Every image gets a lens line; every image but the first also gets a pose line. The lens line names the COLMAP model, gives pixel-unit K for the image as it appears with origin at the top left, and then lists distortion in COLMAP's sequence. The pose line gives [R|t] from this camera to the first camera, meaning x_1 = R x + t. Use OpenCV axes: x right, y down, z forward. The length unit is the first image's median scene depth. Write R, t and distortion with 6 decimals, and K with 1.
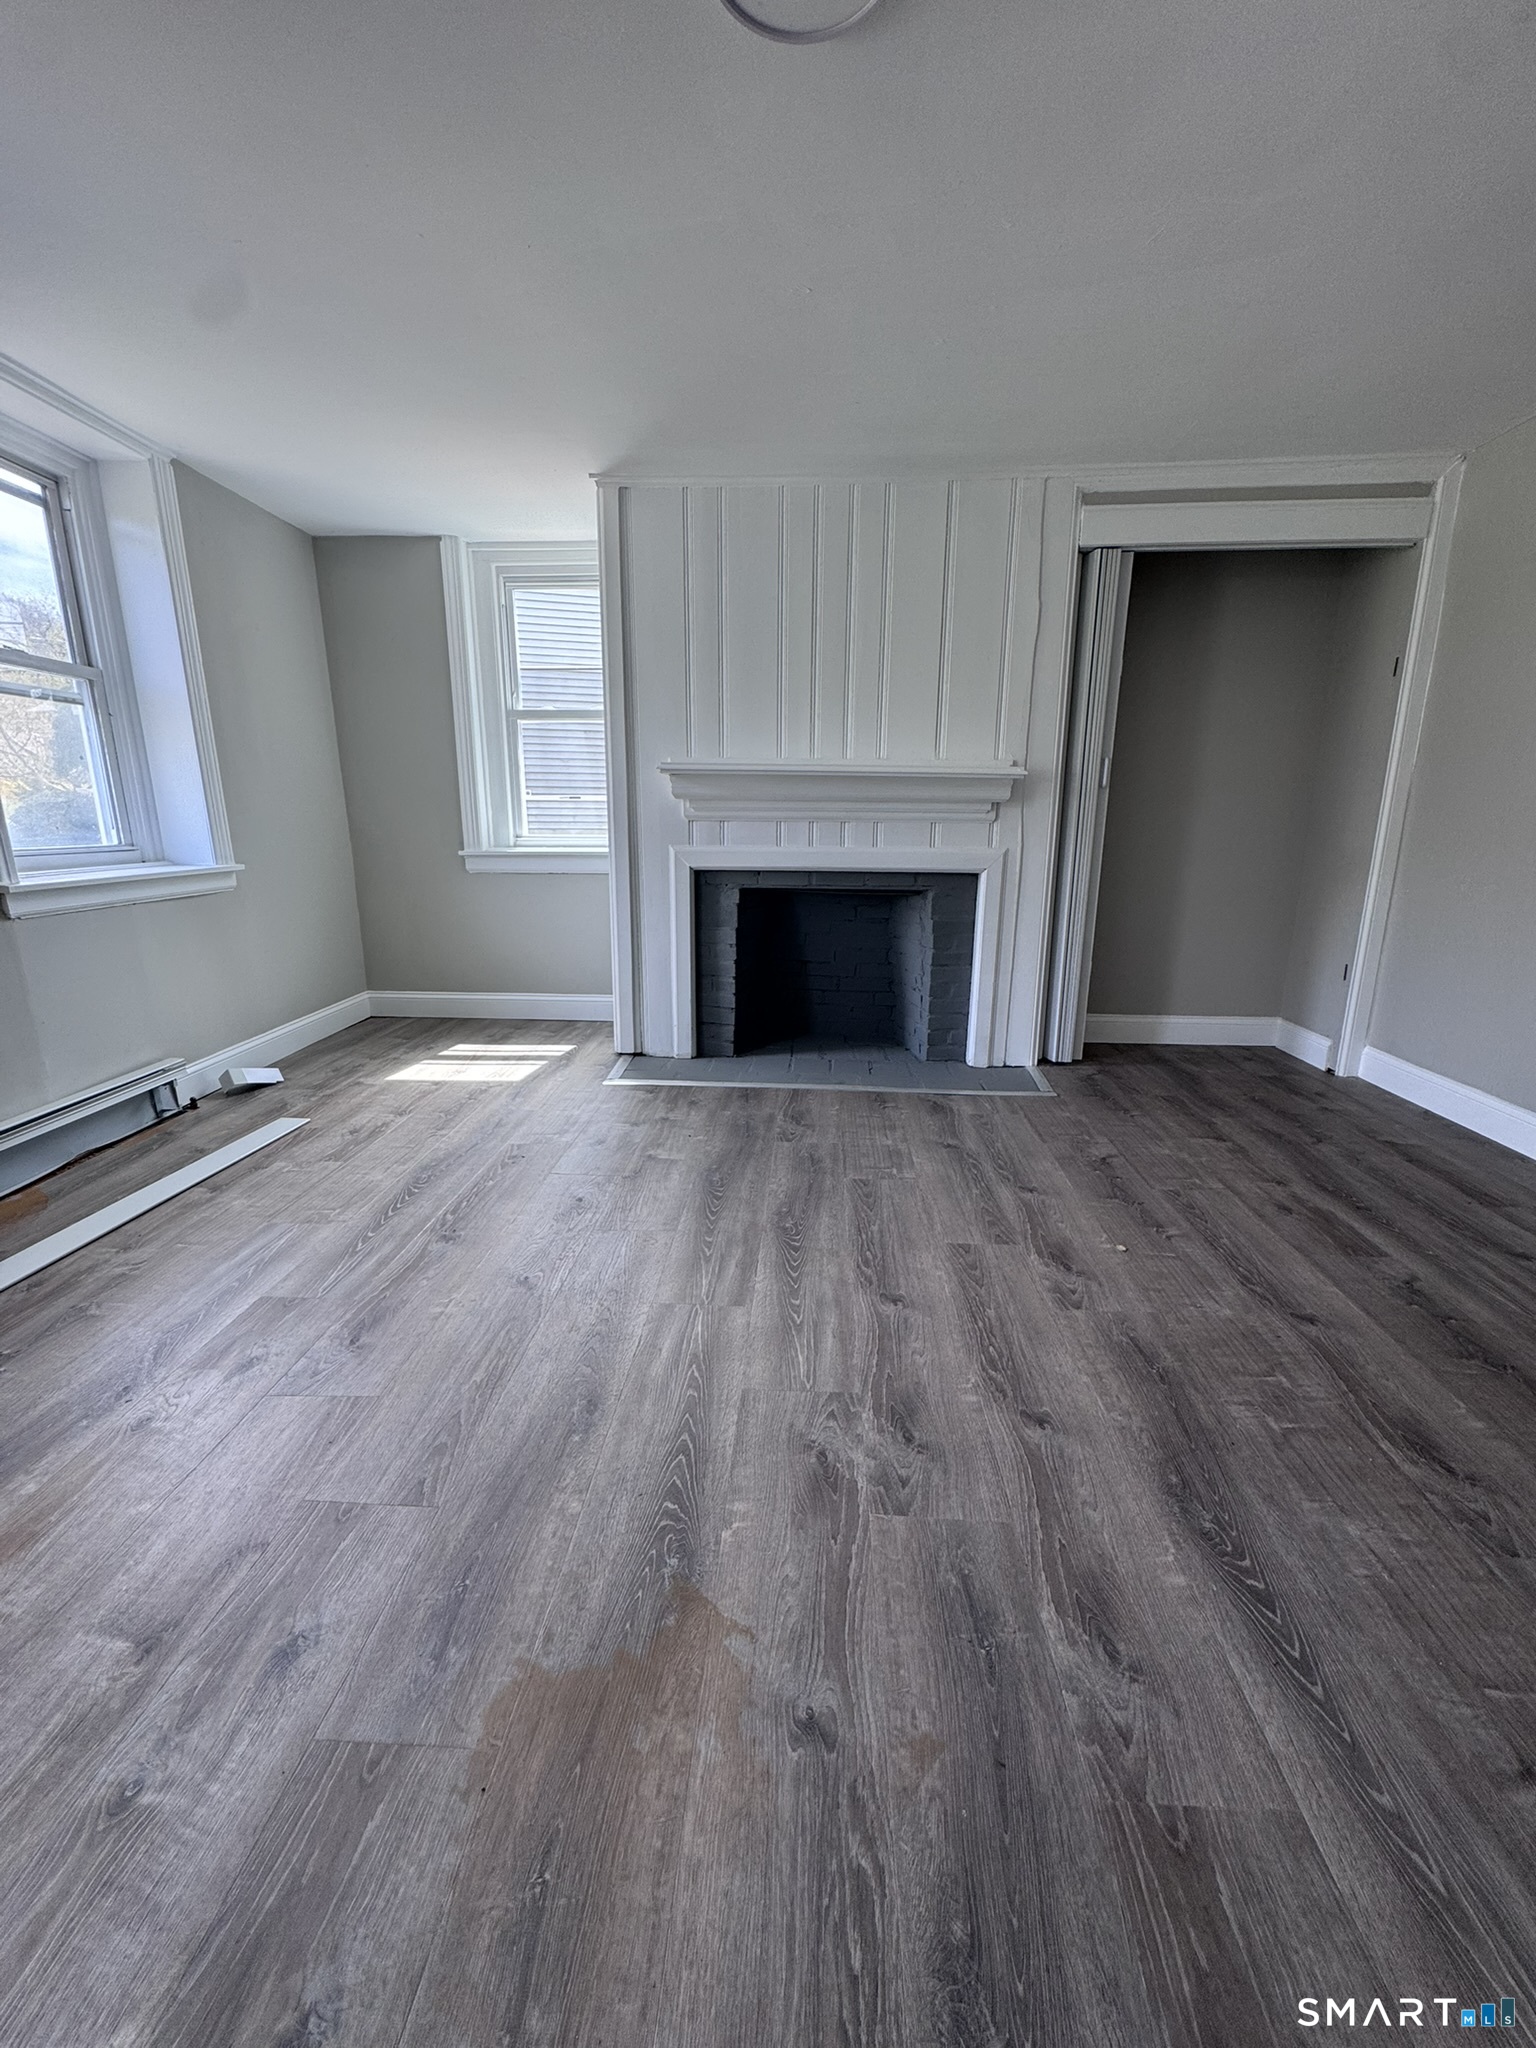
lens RADIAL K [[817.2, 0, 772.2], [0, 817.2, 1020.6], [0, 0, 1]] dist [-0.004144, 0.000479]
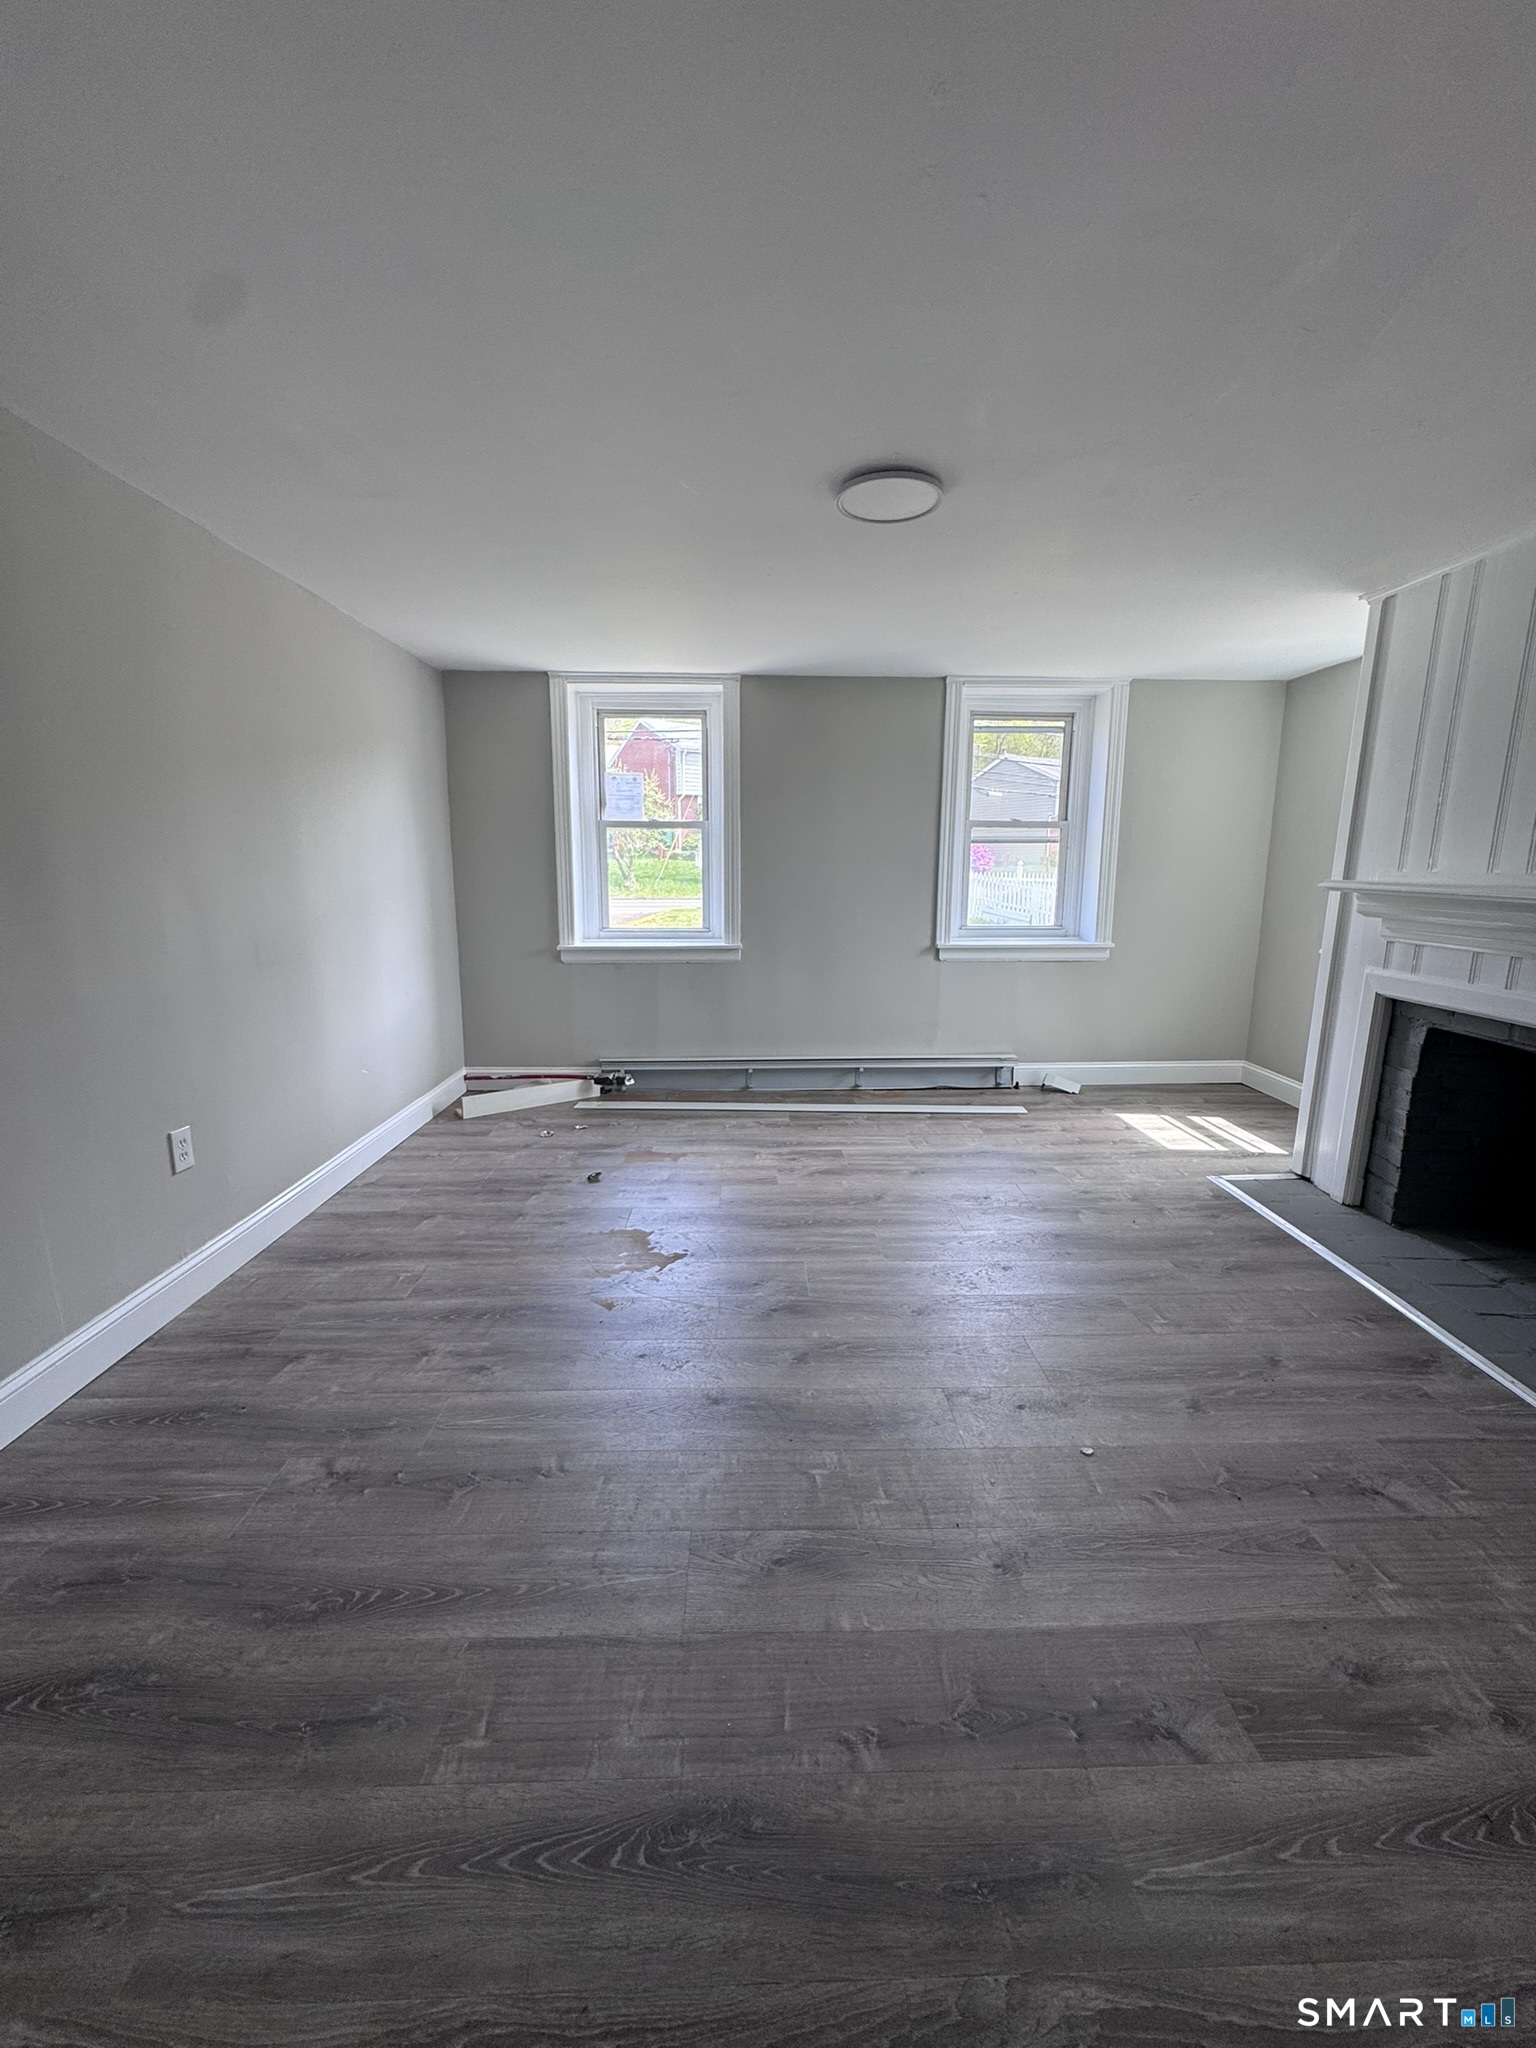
lens RADIAL K [[817.2, 0, 772.2], [0, 817.2, 1020.6], [0, 0, 1]] dist [-0.004144, 0.000479]
pose [[0.082627, 0.181386, -0.979935, 0.753989], [-0.244802, 0.956864, 0.156474, -0.145087], [0.966046, 0.226961, 0.123466, 0.283716]]
